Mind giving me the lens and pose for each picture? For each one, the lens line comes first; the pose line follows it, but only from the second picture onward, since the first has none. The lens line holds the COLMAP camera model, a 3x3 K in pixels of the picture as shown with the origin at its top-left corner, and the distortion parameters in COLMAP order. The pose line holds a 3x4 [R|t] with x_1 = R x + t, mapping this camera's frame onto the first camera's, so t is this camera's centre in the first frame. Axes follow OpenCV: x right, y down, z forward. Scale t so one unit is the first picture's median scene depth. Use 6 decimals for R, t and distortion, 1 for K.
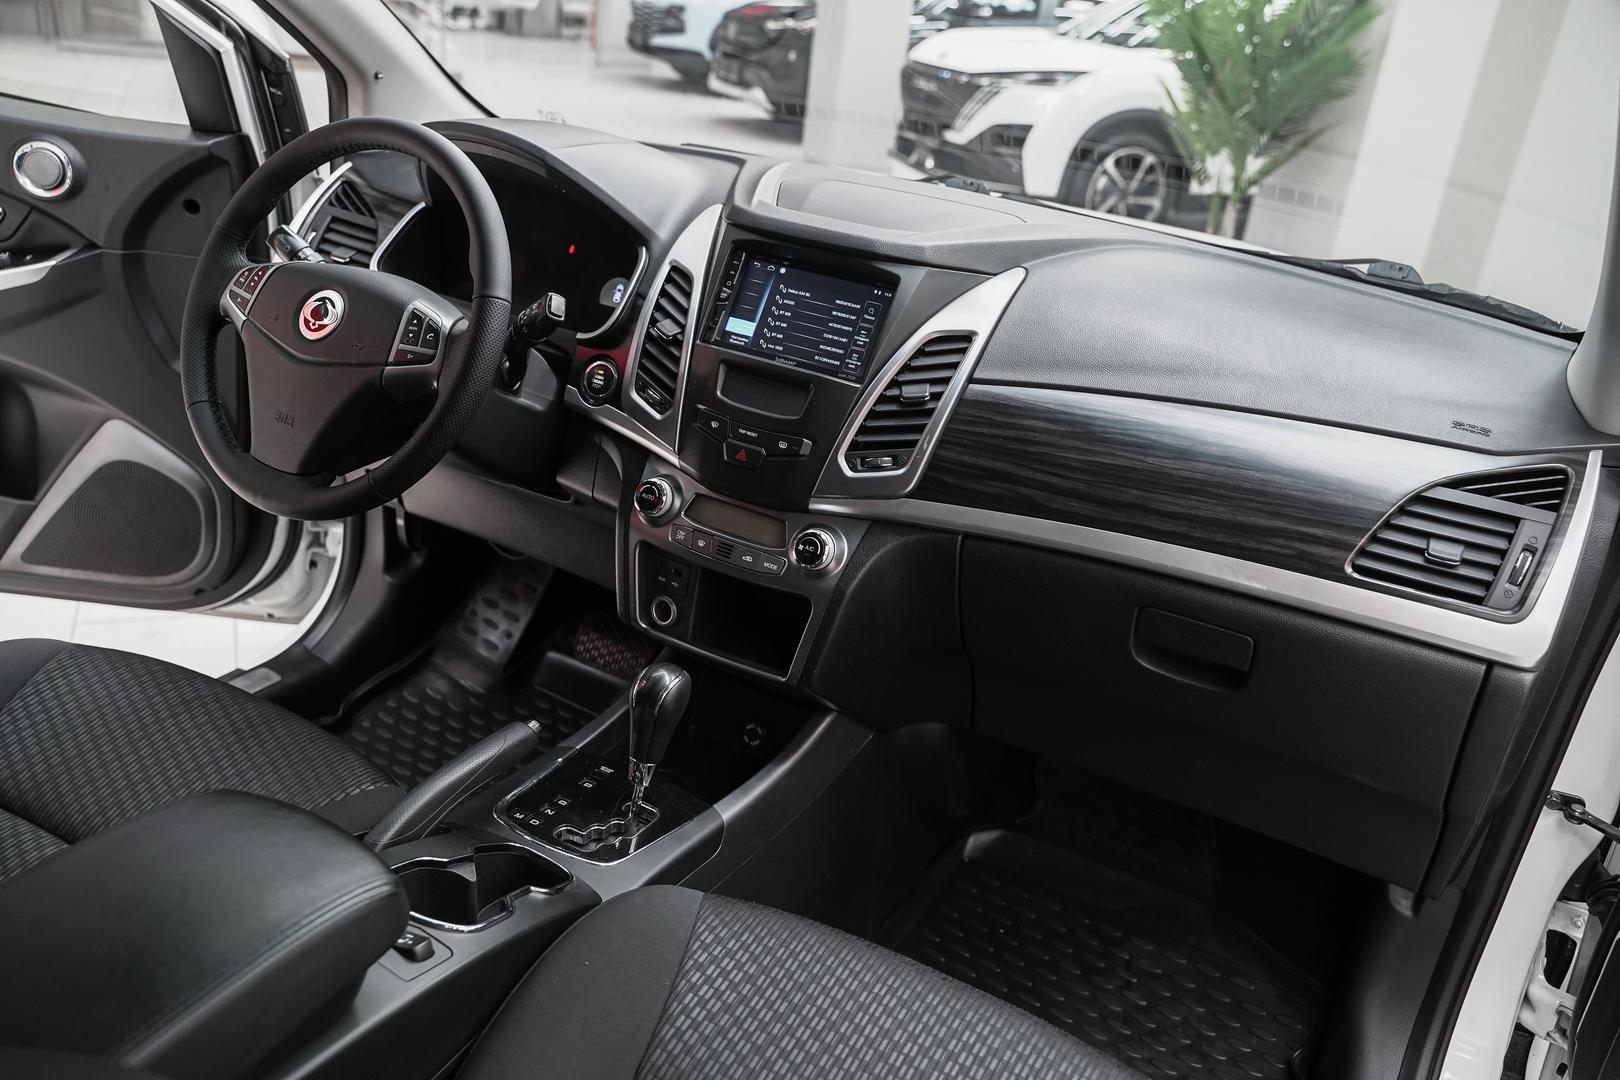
lens RADIAL K [[1281.8, 0, 810.0], [0, 1281.8, 540.0], [0, 0, 1]] dist [-0.003288, 0.002206]
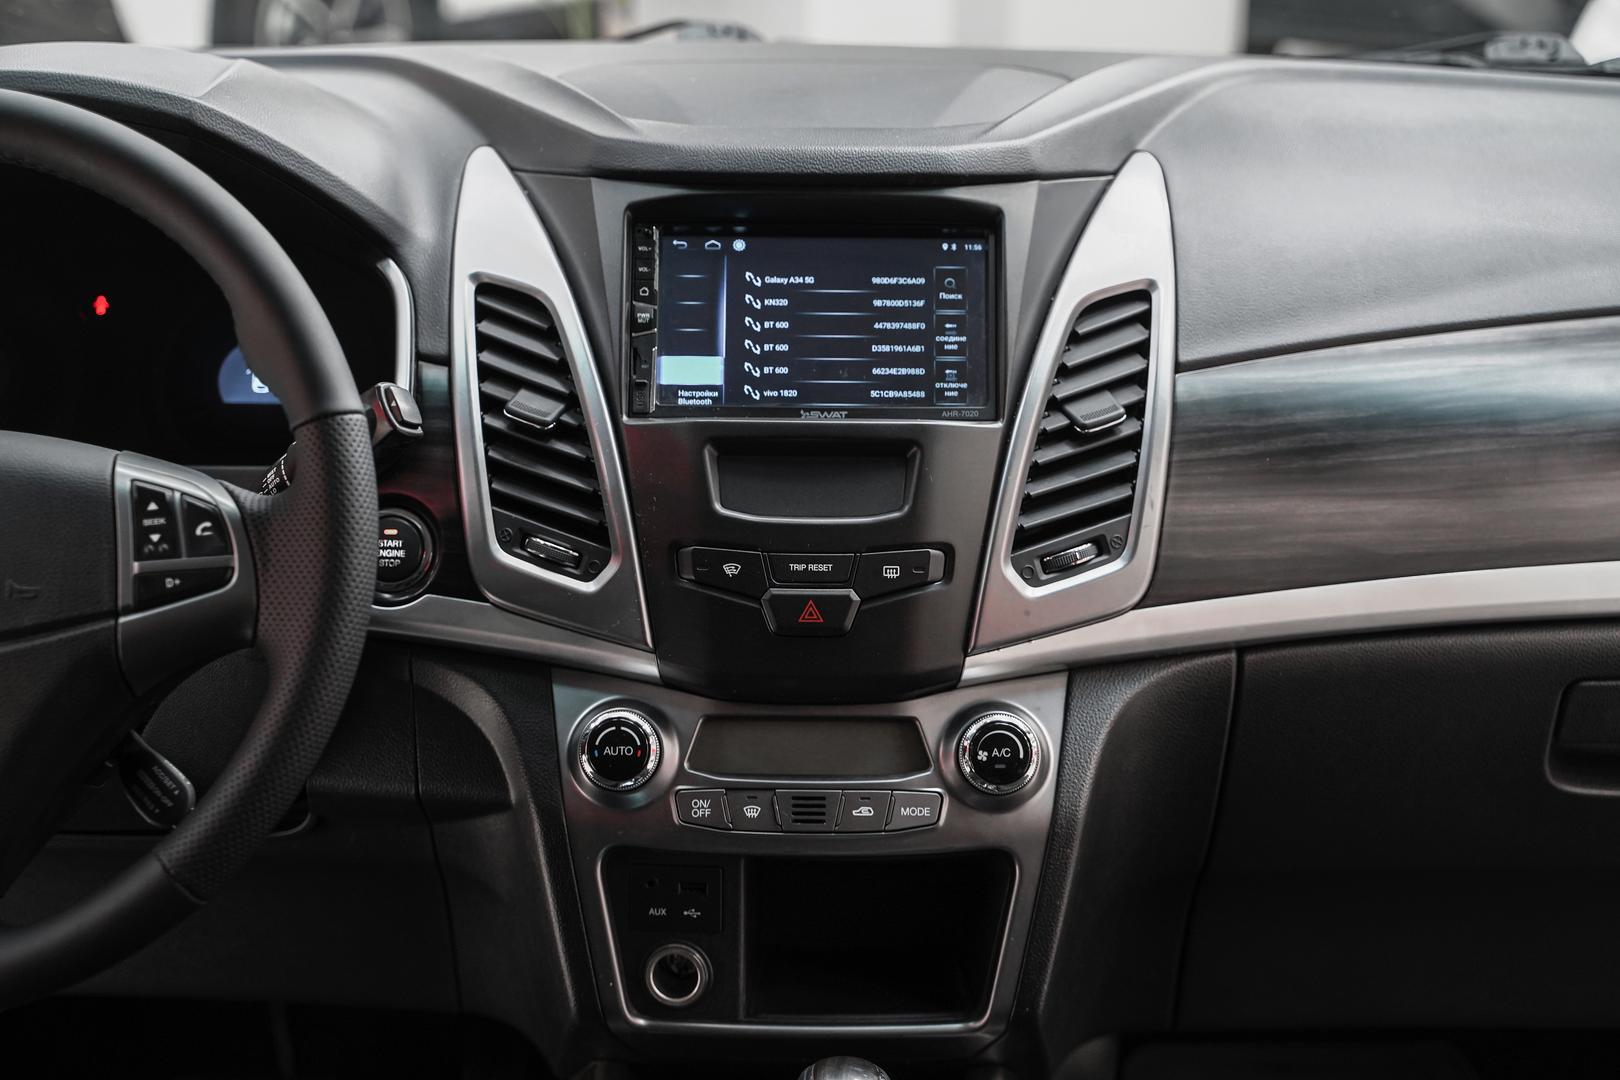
lens RADIAL K [[2648.4, 0, 810.0], [0, 2648.4, 540.0], [0, 0, 1]] dist [-0.008609, 0.067699]
pose [[0.874760, -0.243035, 0.419201, -0.474827], [0.273747, 0.961704, -0.013681, -0.079025], [-0.399822, 0.126723, 0.907790, 0.060049]]
